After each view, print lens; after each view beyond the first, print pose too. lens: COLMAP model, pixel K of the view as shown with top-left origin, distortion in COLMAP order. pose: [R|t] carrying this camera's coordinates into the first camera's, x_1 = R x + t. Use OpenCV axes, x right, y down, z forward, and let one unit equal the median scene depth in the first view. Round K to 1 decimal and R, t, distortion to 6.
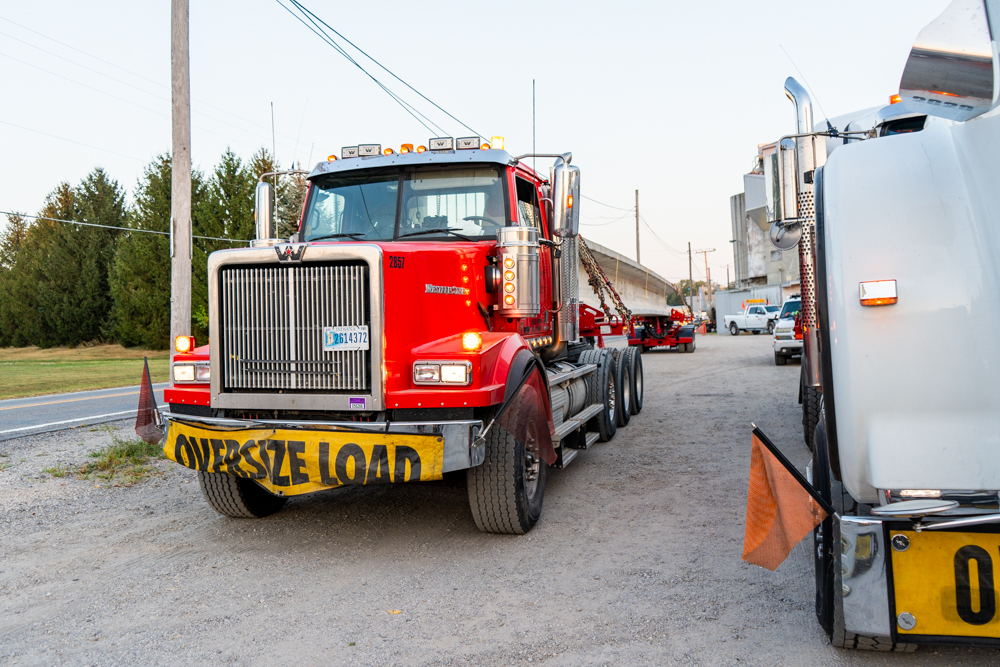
lens RADIAL K [[847.2, 0, 496.7], [0, 847.2, 331.5], [0, 0, 1]] dist [-0.008669, 0.002820]
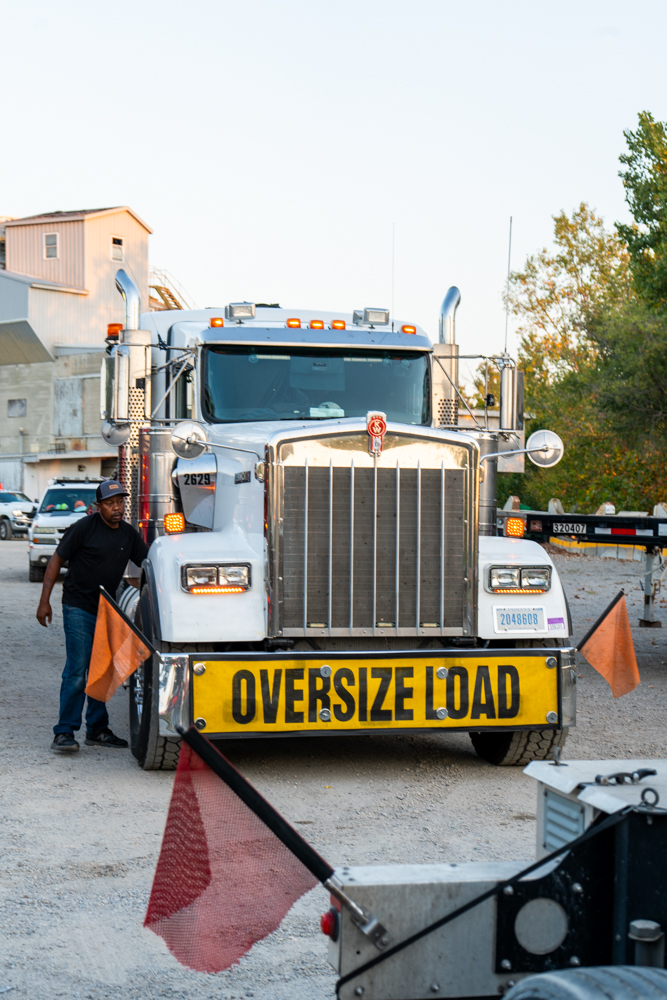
lens RADIAL K [[1582.9, 0, 333.5], [0, 1582.9, 500.0], [0, 0, 1]] dist [0.011053, 0.085400]
pose [[0.860761, 0.067048, 0.504574, -0.416109], [-0.056281, 0.997745, -0.036572, 0.029693], [-0.505888, 0.003082, 0.862594, -0.849788]]
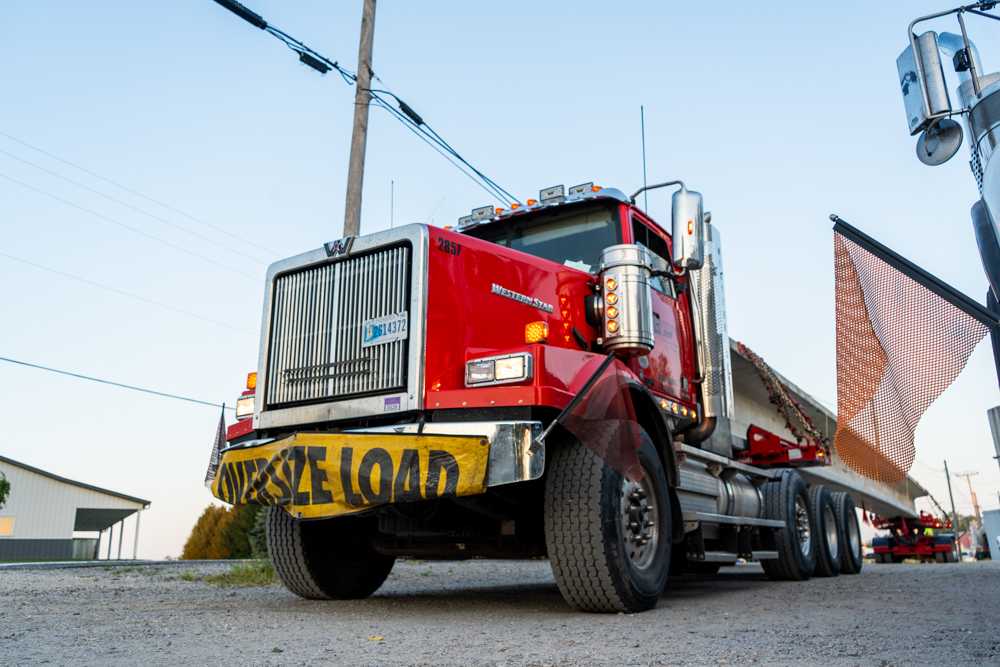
lens RADIAL K [[792.3, 0, 496.8], [0, 792.3, 330.7], [0, 0, 1]] dist [-0.014537, 0.003927]
pose [[0.956990, -0.062294, -0.283355, 0.151445], [-0.021591, 0.958675, -0.283683, 0.227459], [0.289317, 0.277599, 0.916097, 0.298709]]
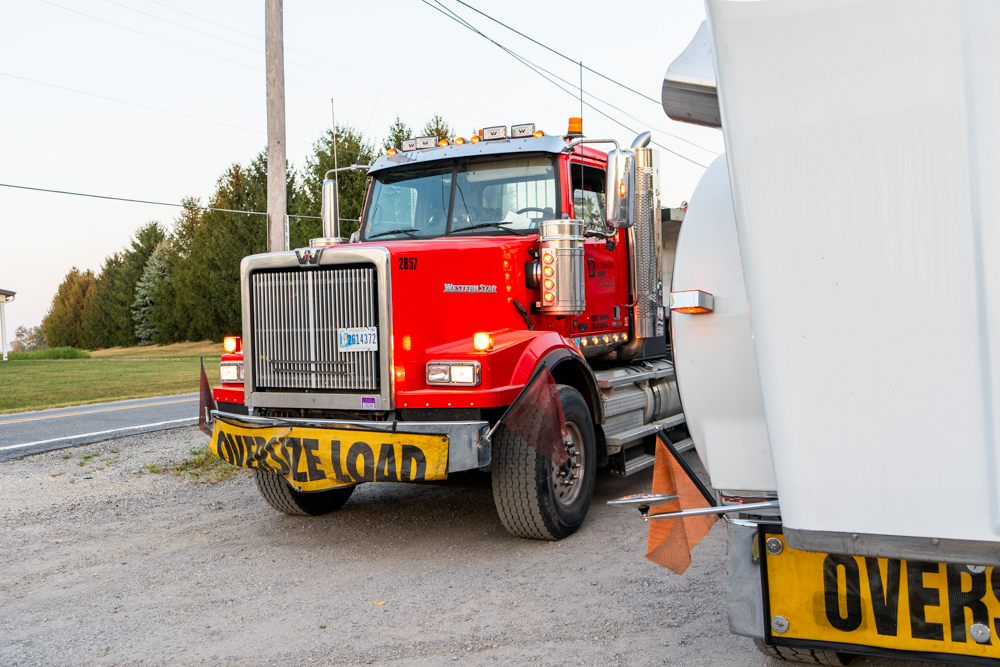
lens RADIAL K [[1004.7, 0, 496.6], [0, 1004.7, 328.8], [0, 0, 1]] dist [0.012665, 0.004401]
pose [[0.973203, -0.007644, -0.229820, 0.259864], [0.009669, 0.999924, 0.007687, -0.012433], [0.229743, -0.009703, 0.973203, -0.142254]]
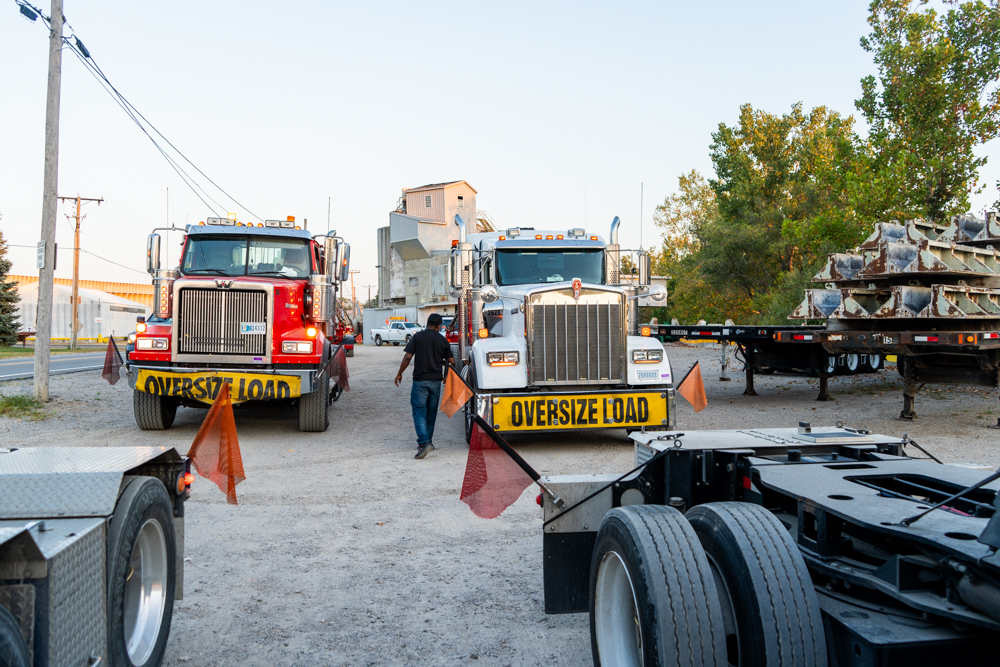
lens RADIAL K [[792.3, 0, 496.8], [0, 792.3, 330.7], [0, 0, 1]] dist [-0.014537, 0.003927]
pose [[0.906149, 0.041556, 0.420912, -0.439532], [-0.034918, 0.999115, -0.023467, 0.037457], [-0.421514, 0.006567, 0.906798, -0.955976]]
